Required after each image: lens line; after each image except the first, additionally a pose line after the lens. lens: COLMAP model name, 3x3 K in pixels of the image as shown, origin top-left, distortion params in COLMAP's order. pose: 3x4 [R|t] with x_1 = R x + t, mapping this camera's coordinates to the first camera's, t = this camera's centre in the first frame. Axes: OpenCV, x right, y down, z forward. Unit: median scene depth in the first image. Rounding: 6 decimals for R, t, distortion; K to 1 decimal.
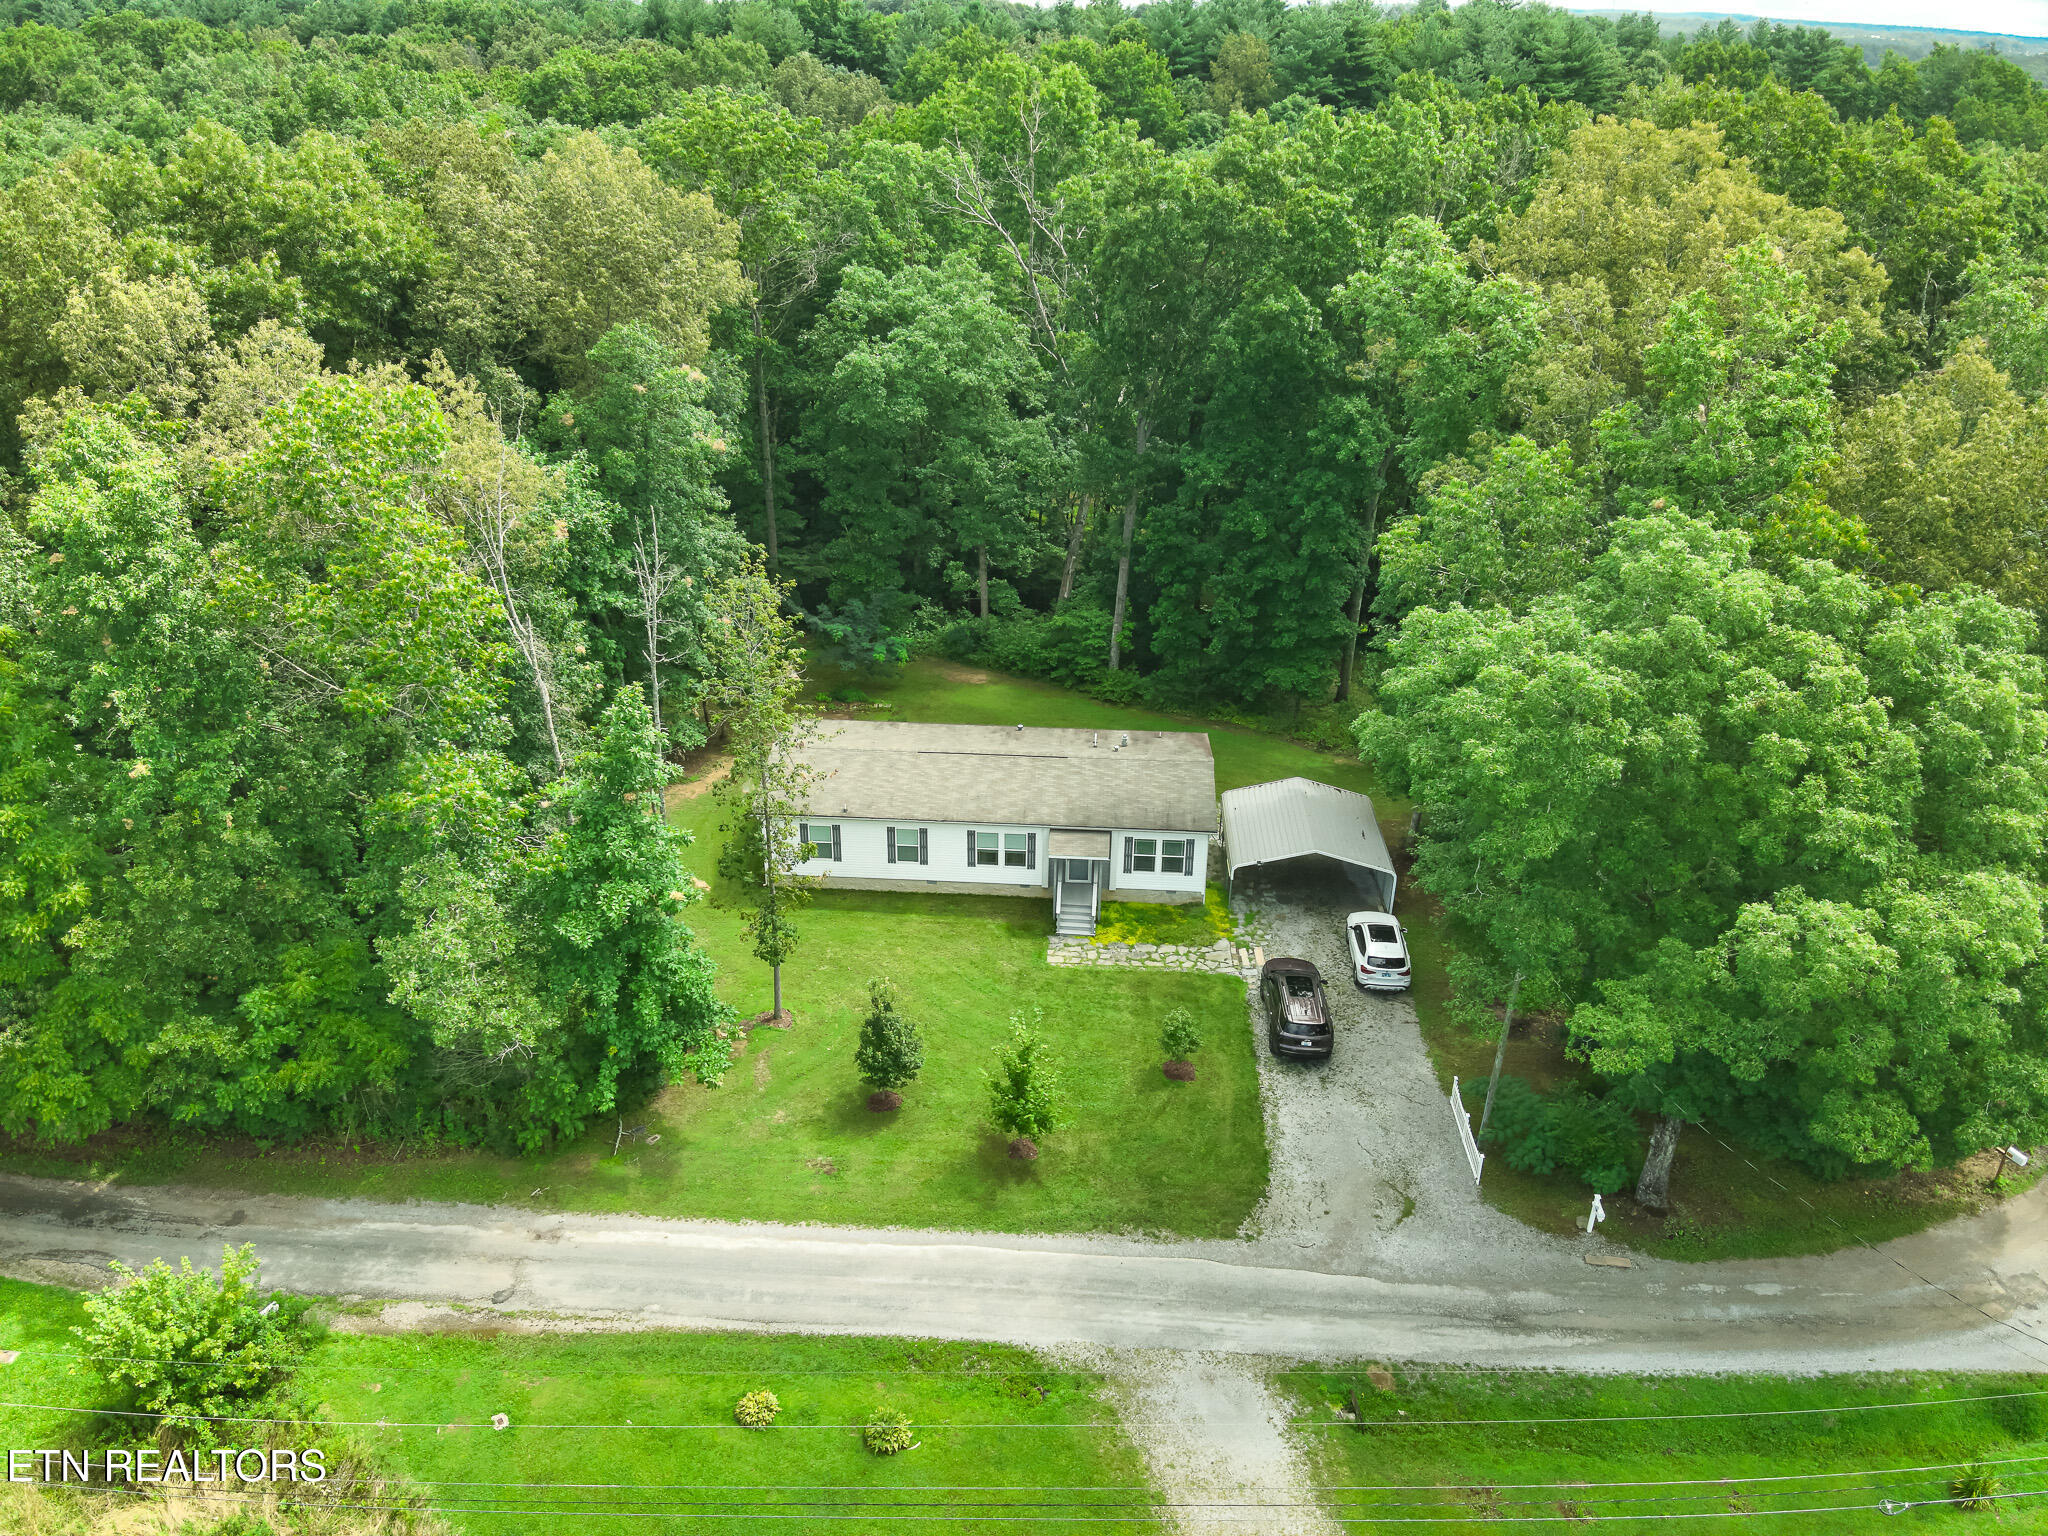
lens RADIAL K [[1471.3, 0, 1016.3], [0, 1471.3, 794.5], [0, 0, 1]] dist [0.085807, -0.195508]
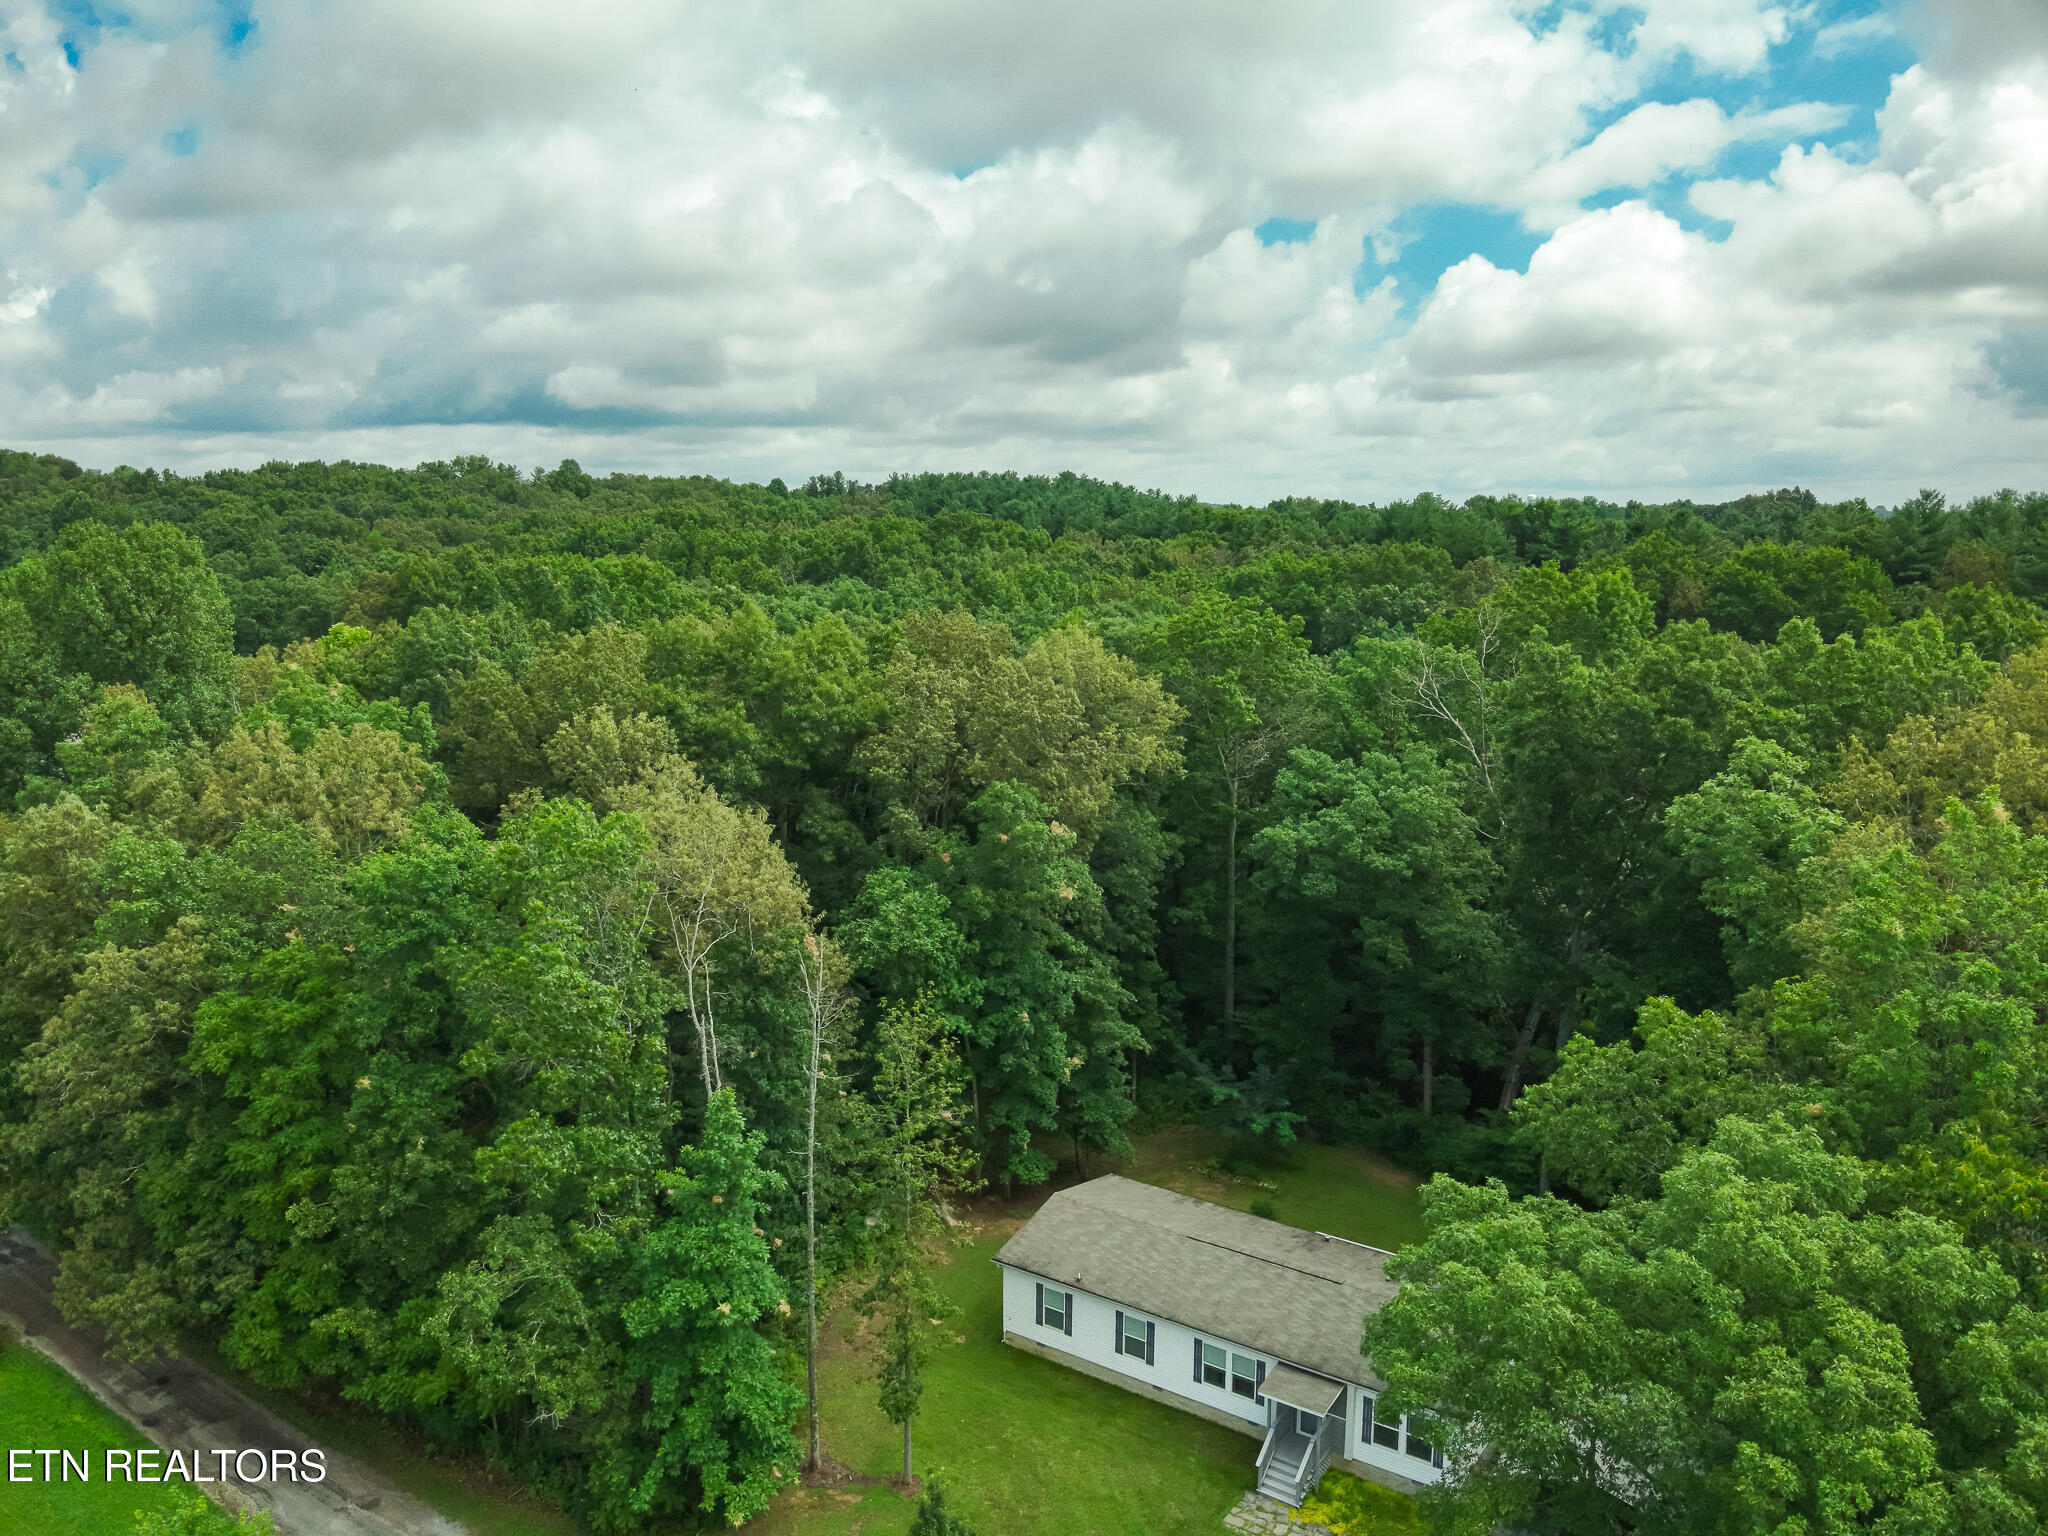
lens RADIAL K [[1464.6, 0, 1008.2], [0, 1464.6, 779.7], [0, 0, 1]] dist [0.163604, -0.323249]
pose [[0.861527, 0.080231, -0.501332, 0.303888], [-0.230418, 0.941675, -0.245267, -0.048171], [0.452414, 0.326820, 0.829765, 0.080287]]
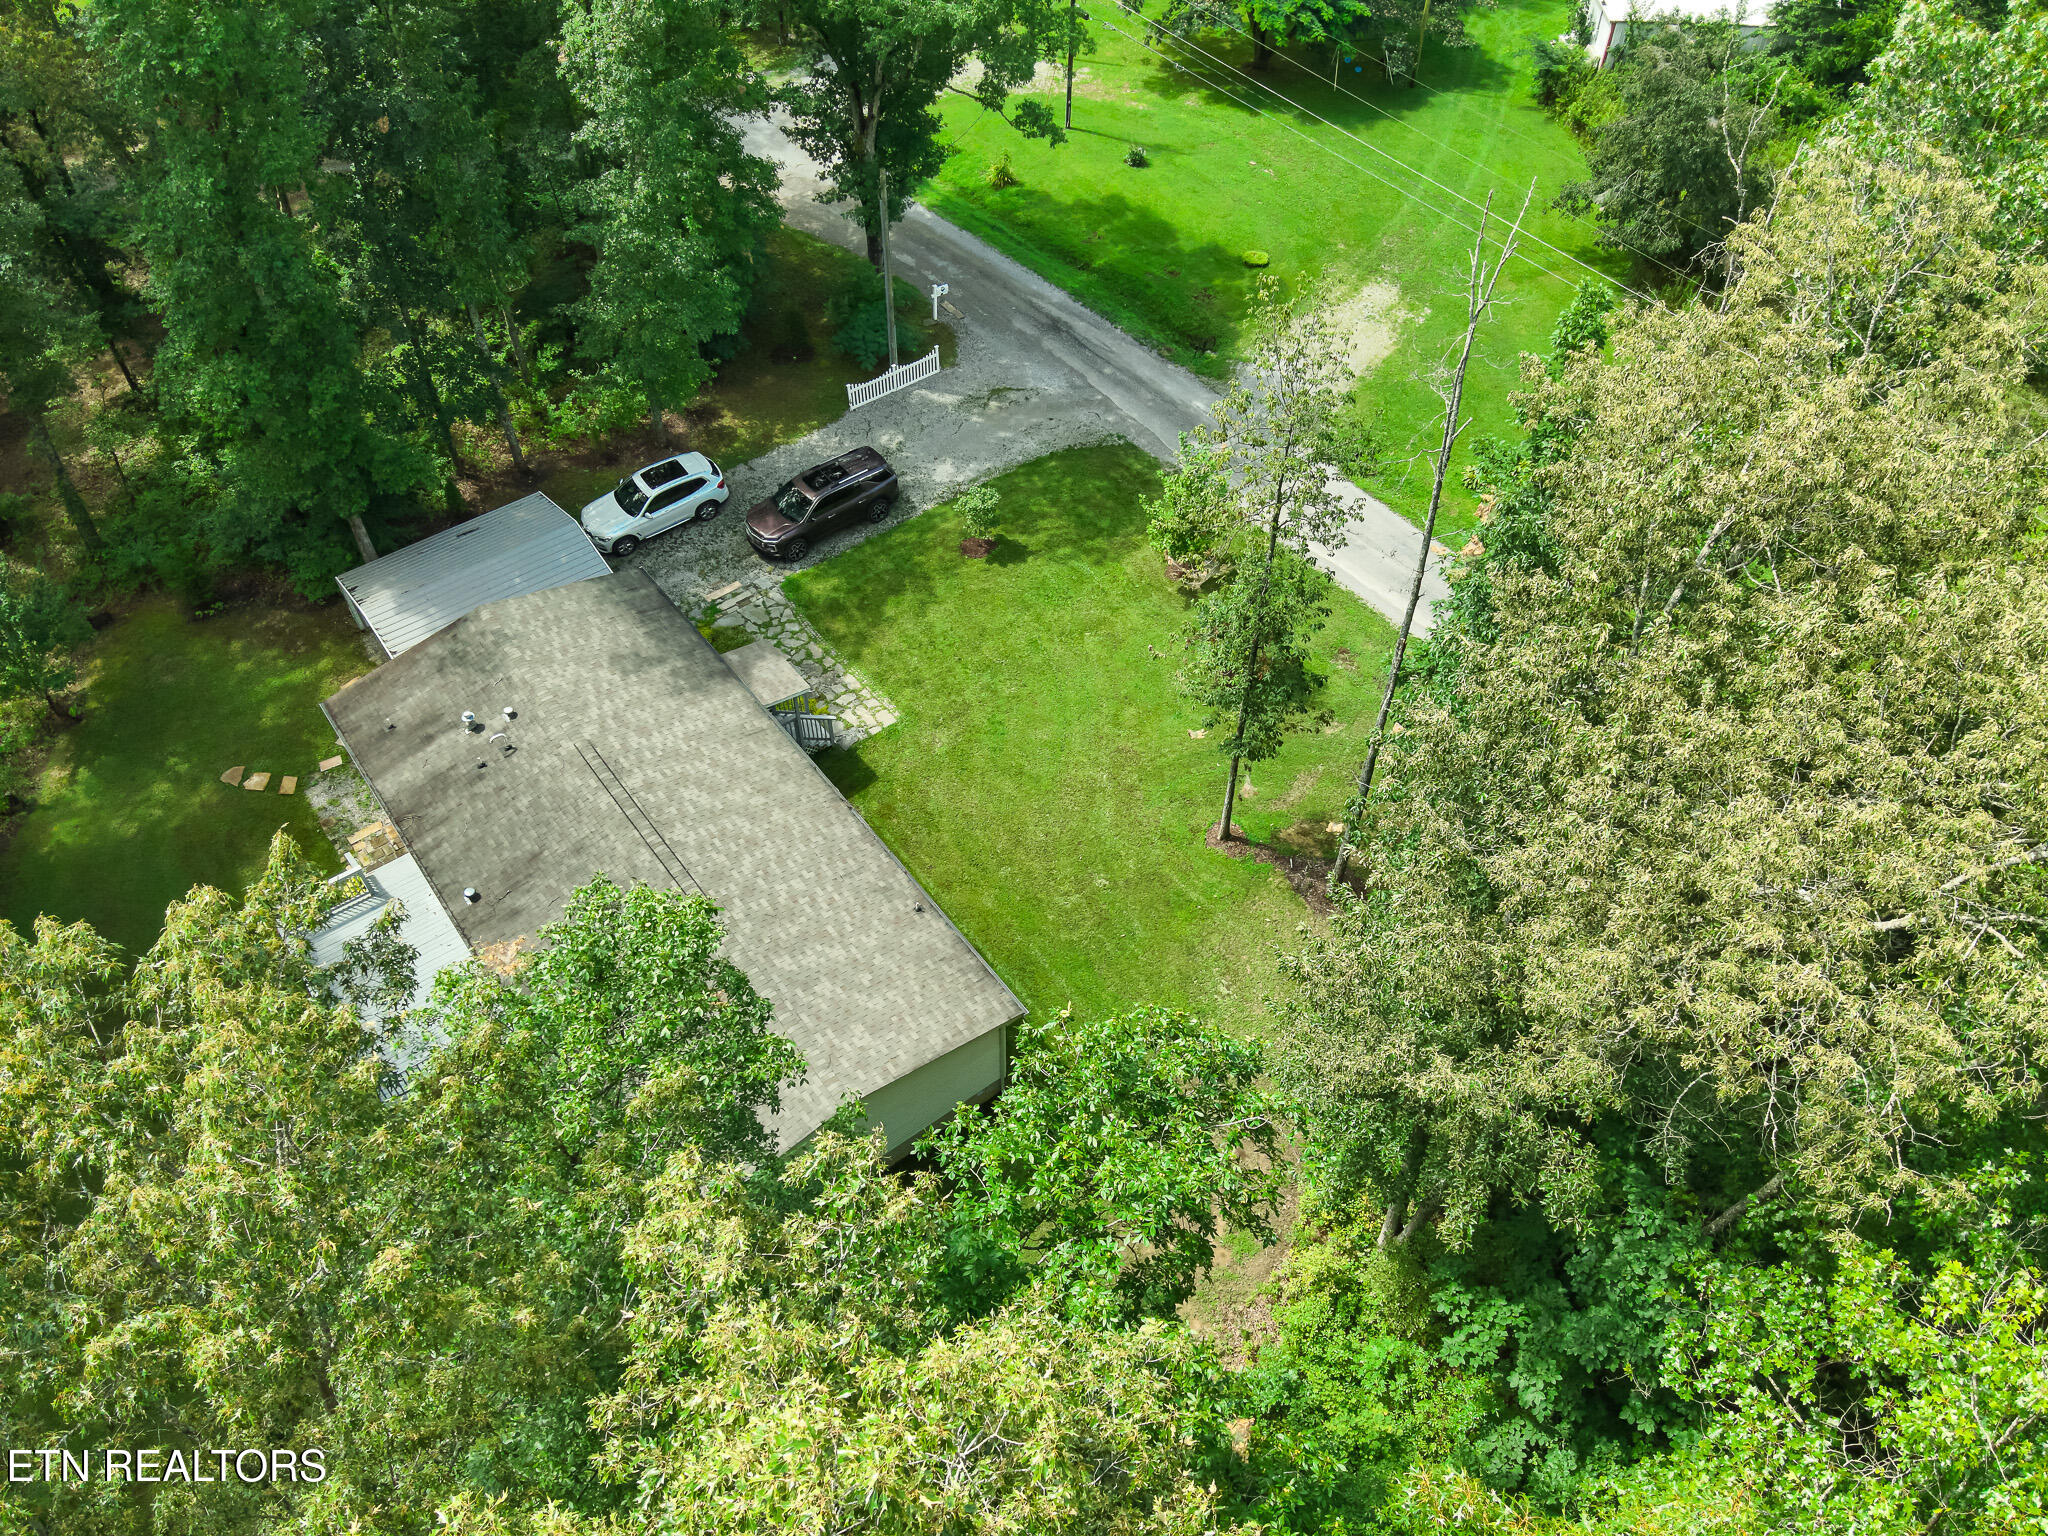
lens RADIAL K [[1464.6, 0, 1008.2], [0, 1464.6, 779.7], [0, 0, 1]] dist [0.163604, -0.323249]
pose [[-0.648682, -0.585033, 0.486773, -0.400513], [0.344497, 0.344607, 0.873252, -0.518332], [-0.678626, 0.734154, -0.021998, 0.969432]]
